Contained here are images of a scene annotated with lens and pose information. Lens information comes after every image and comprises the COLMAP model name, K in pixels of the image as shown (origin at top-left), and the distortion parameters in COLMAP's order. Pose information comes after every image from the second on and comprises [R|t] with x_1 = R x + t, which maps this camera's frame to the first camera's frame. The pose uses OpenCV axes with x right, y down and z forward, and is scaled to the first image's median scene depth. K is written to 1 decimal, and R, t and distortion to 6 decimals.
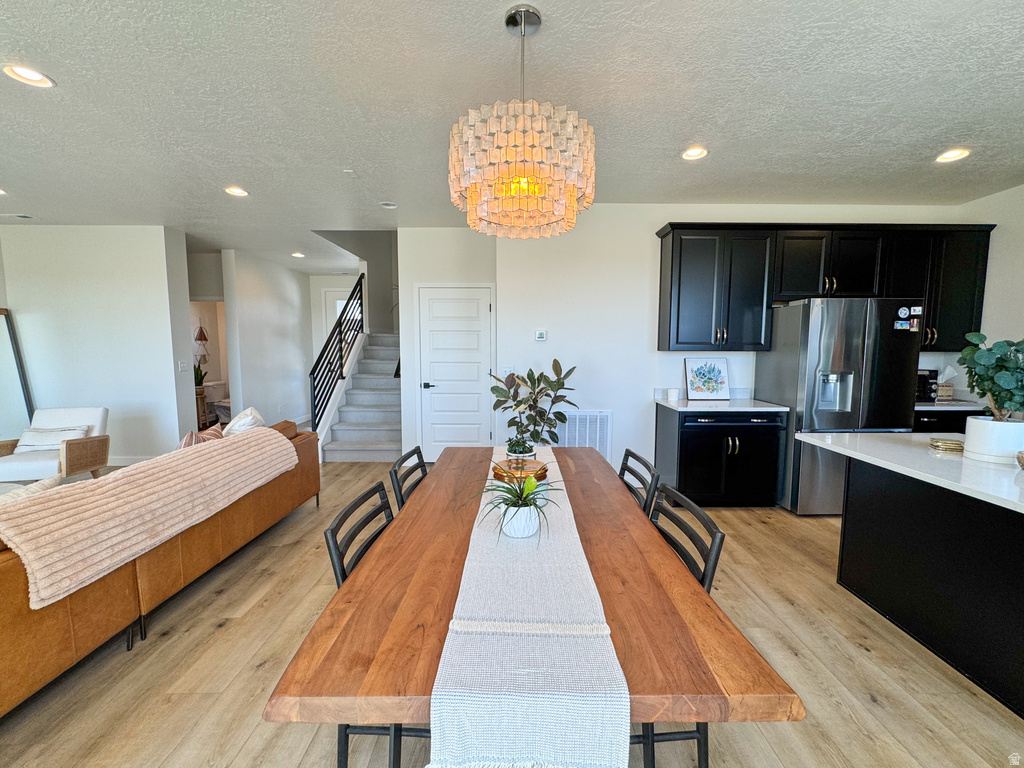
lens RADIAL K [[421.9, 0, 524.3], [0, 421.9, 388.0], [0, 0, 1]] dist [-0.004383, -0.000185]
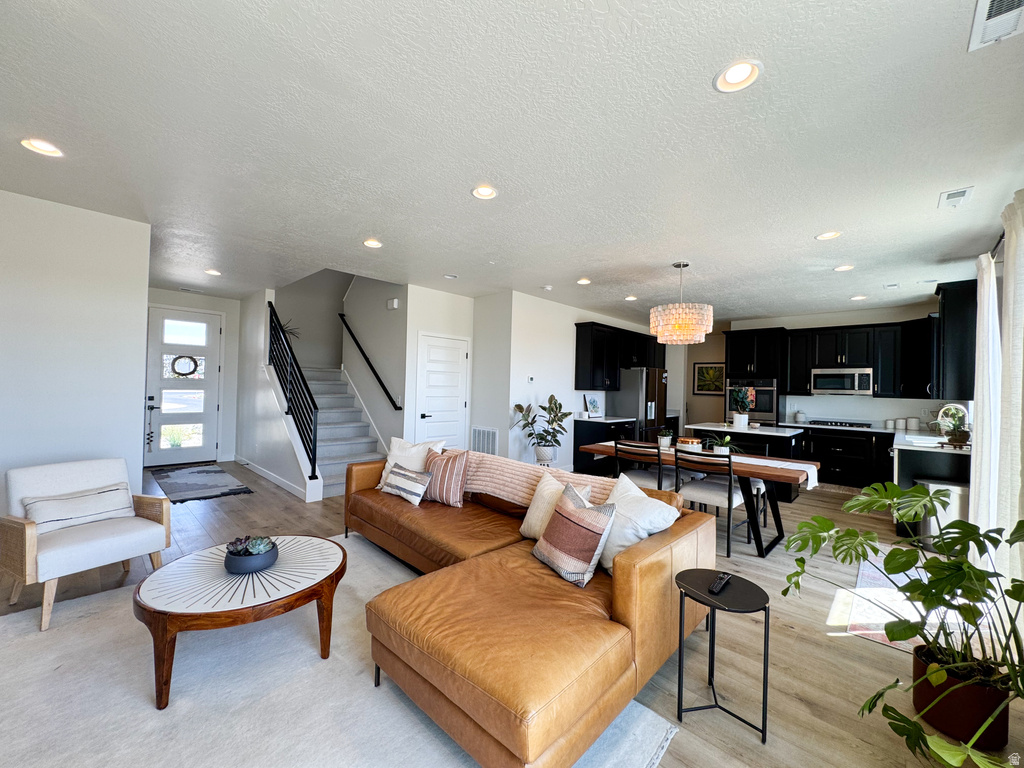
lens RADIAL K [[421.9, 0, 492.6], [0, 421.9, 378.0], [0, 0, 1]] dist [-0.004383, -0.000185]
pose [[0.712100, 0.029855, 0.701443, -1.264451], [0.040320, 0.995708, -0.083312, -0.008251], [-0.700919, 0.087608, 0.707840, 0.015536]]
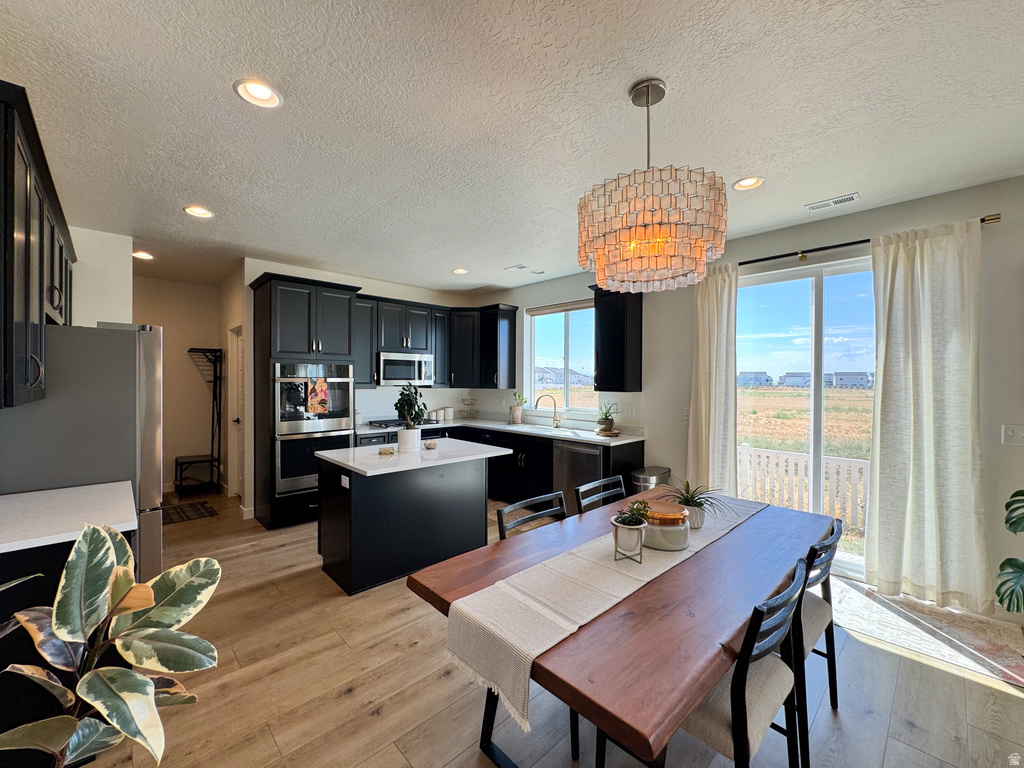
lens RADIAL K [[421.9, 0, 514.5], [0, 421.9, 384.5], [0, 0, 1]] dist [-0.004383, -0.000185]
pose [[-0.679398, -0.011562, 0.733679, -0.260752], [0.059670, 0.995694, 0.070946, -0.115116], [-0.731340, 0.091980, -0.675782, 0.971536]]
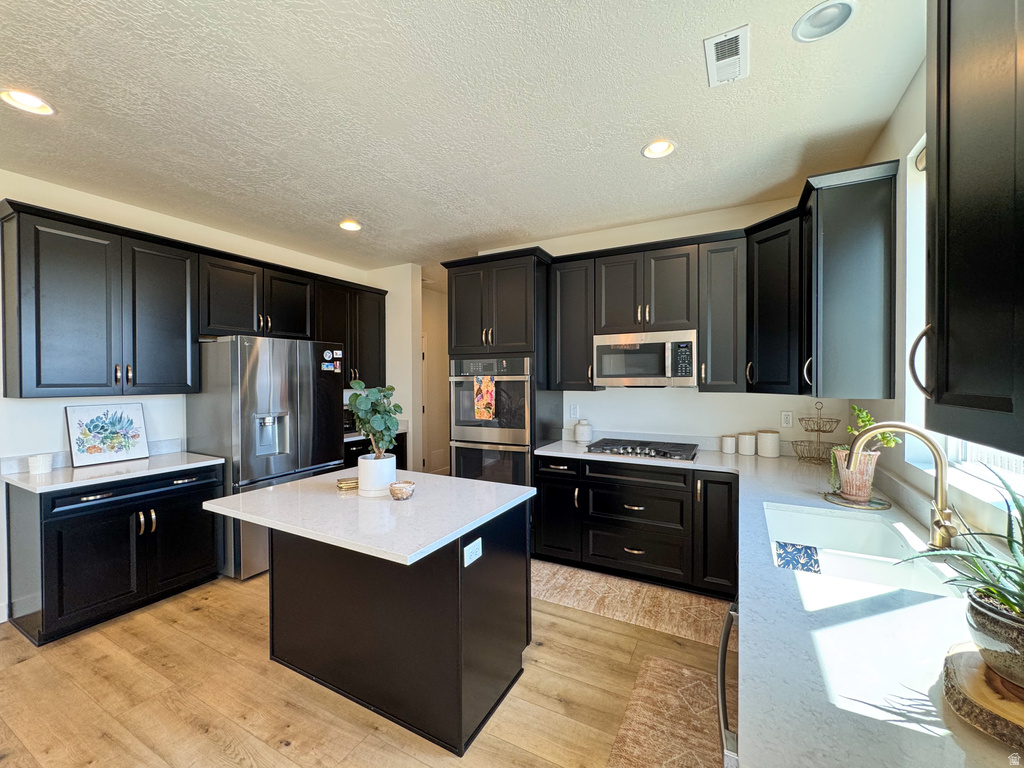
lens RADIAL K [[421.9, 0, 498.4], [0, 421.9, 377.3], [0, 0, 1]] dist [-0.004383, -0.000185]
pose [[0.505817, -0.000963, 0.862640, 0.169722], [0.083118, 0.995401, -0.047626, -0.031214], [-0.858627, 0.095791, 0.503571, 0.068055]]
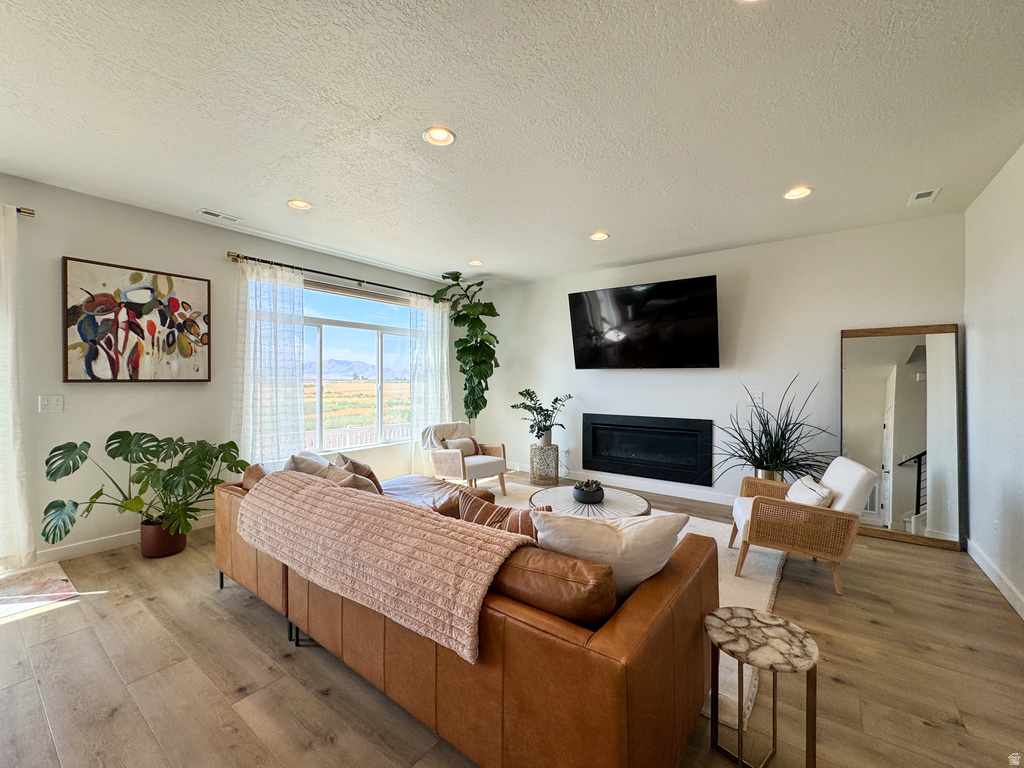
lens RADIAL K [[421.9, 0, 509.8], [0, 421.9, 380.3], [0, 0, 1]] dist [-0.004383, -0.000185]
pose [[-0.616024, -0.000718, -0.787727, -0.221736], [-0.078344, 0.995097, 0.060361, -0.098318], [0.783822, 0.098898, -0.613060, 1.115301]]
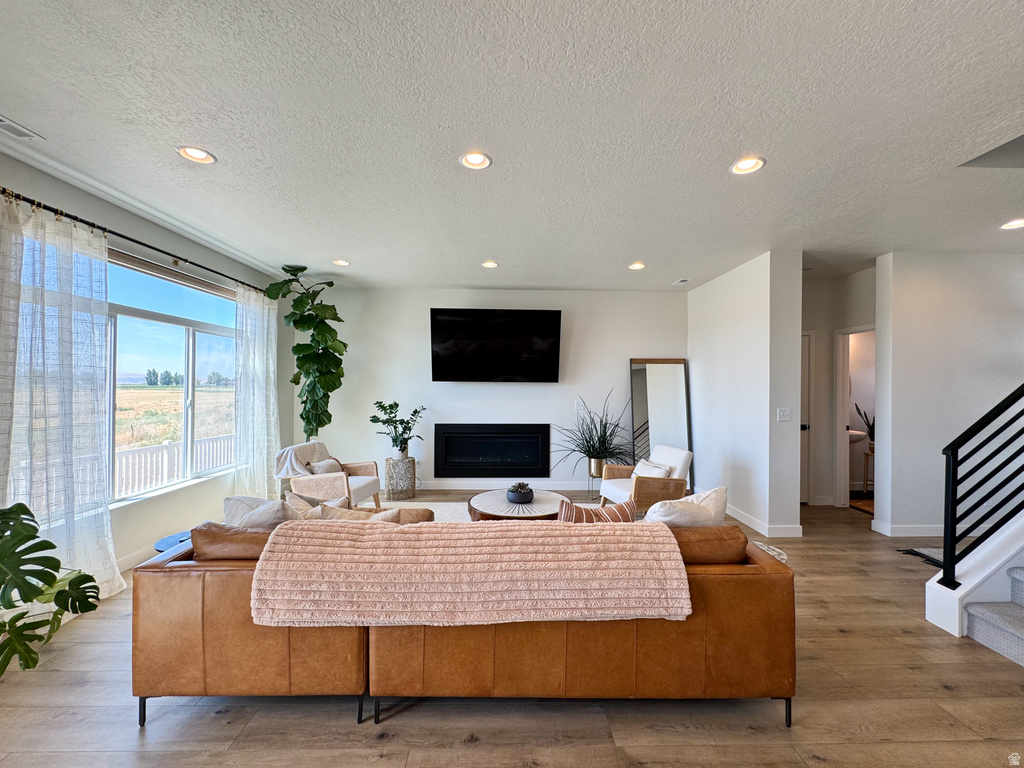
lens RADIAL K [[421.9, 0, 514.6], [0, 421.9, 379.0], [0, 0, 1]] dist [-0.004383, -0.000185]
pose [[0.002099, -0.016232, -0.999866, -0.001472], [-0.101551, 0.994696, -0.016361, -0.079090], [0.994828, 0.101572, 0.000440, 0.674176]]
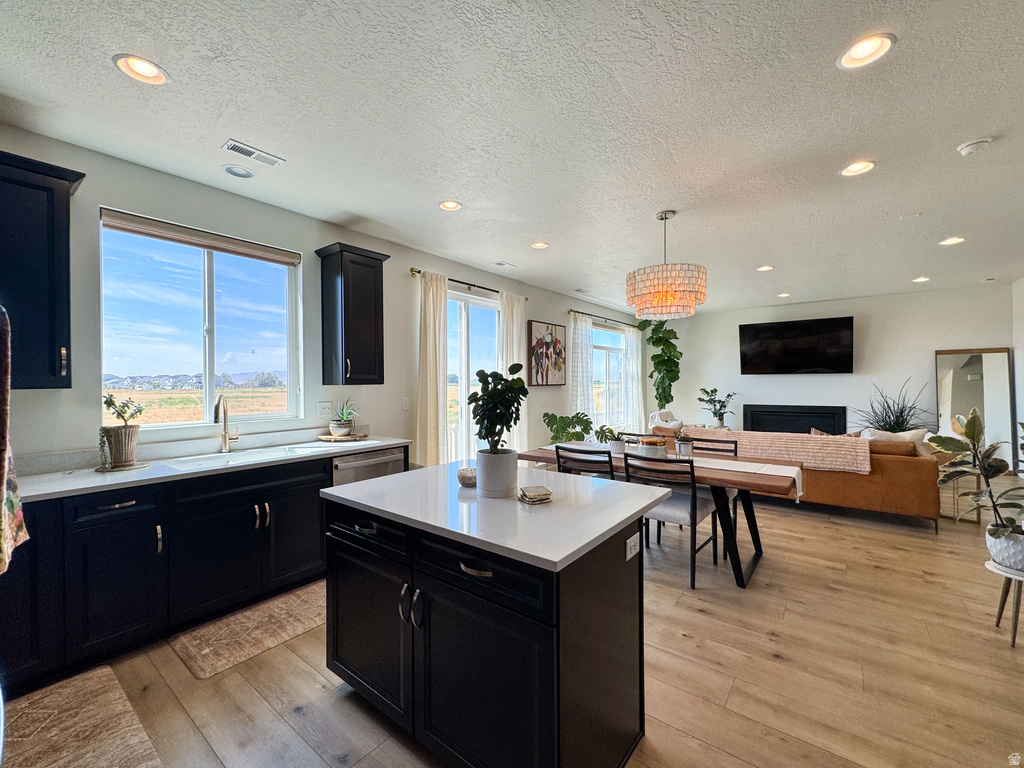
lens RADIAL K [[421.9, 0, 510.7], [0, 421.9, 384.0], [0, 0, 1]] dist [-0.004383, -0.000185]
pose [[-0.630547, 0.009139, -0.776098, 0.972157], [-0.065550, 0.995731, 0.064982, -0.080728], [0.773379, 0.091847, -0.627256, 0.839085]]
